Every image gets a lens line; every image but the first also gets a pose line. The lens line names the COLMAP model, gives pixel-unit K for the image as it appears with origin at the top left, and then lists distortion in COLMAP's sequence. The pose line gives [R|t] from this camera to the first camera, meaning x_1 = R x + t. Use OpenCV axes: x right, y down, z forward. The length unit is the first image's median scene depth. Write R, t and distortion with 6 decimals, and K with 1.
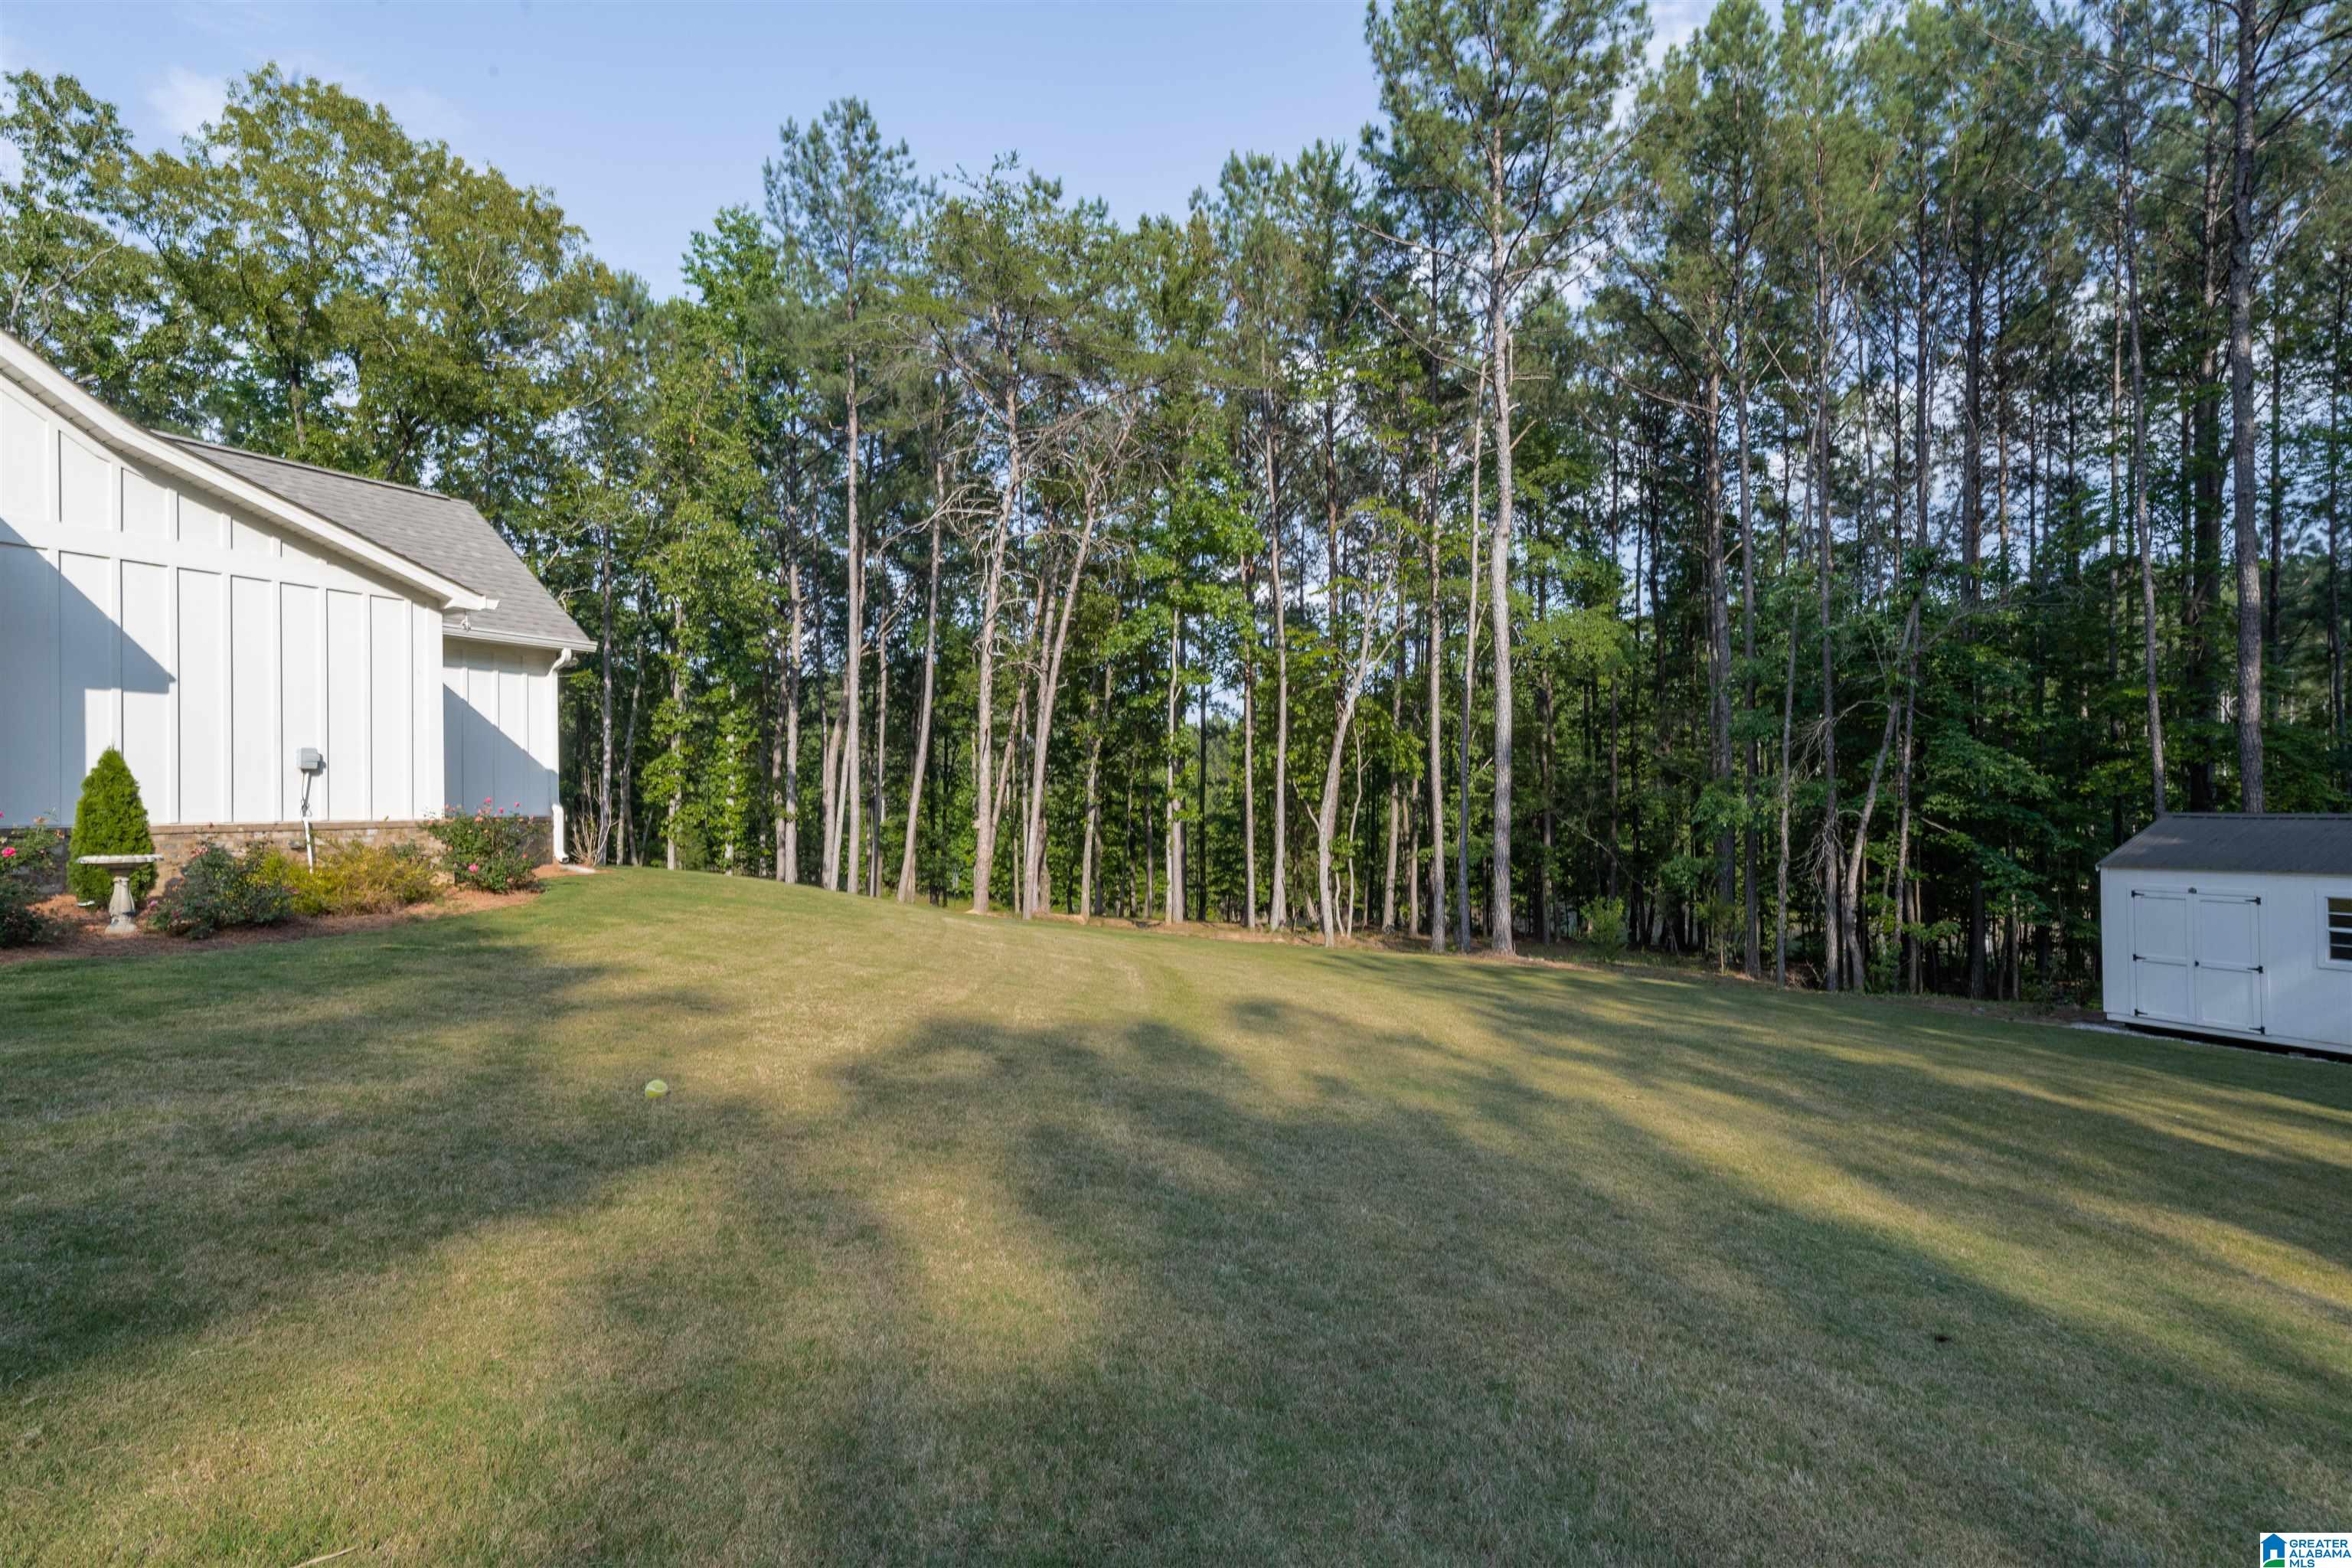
lens RADIAL K [[1207.6, 0, 1176.0], [0, 1207.6, 784.0], [0, 0, 1]] dist [0.004496, 0.000167]
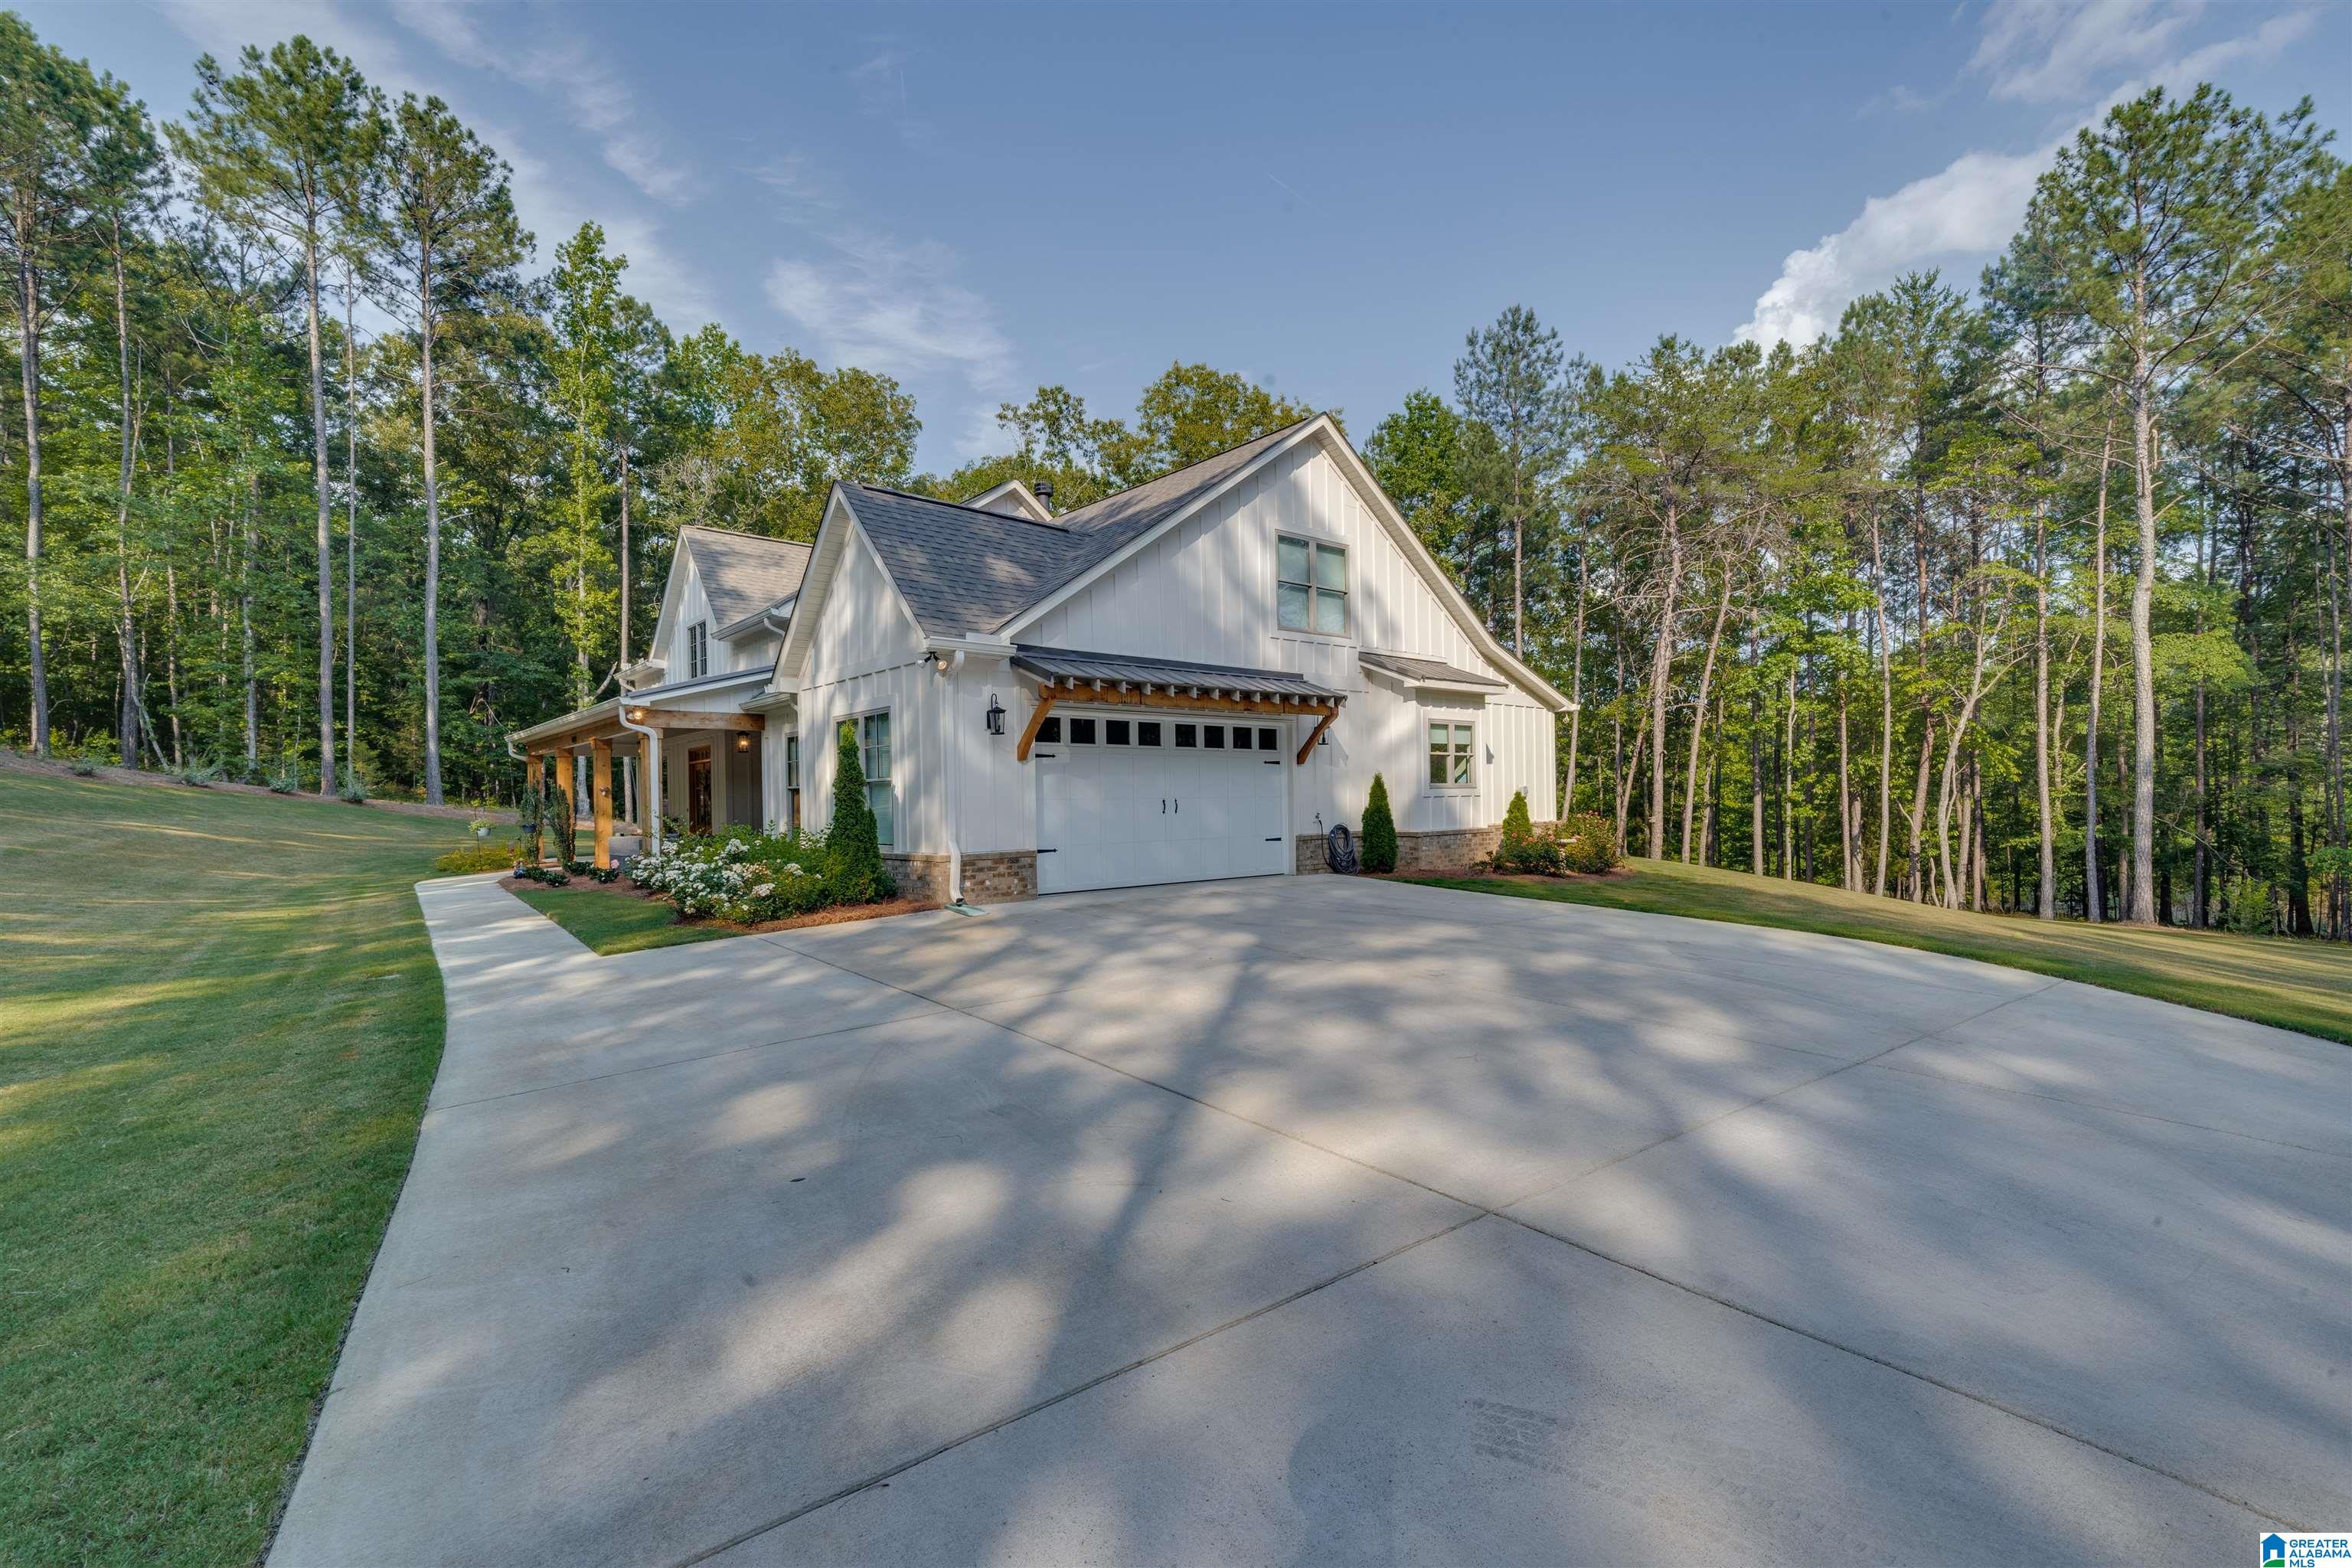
lens RADIAL K [[1045.7, 0, 1176.0], [0, 1045.7, 784.0], [0, 0, 1]] dist [0.000555, -0.000575]
pose [[0.927660, -0.018476, -0.372968, -0.179897], [0.017786, 0.999828, -0.005291, -0.010311], [0.373002, -0.001725, 0.927829, -0.262251]]
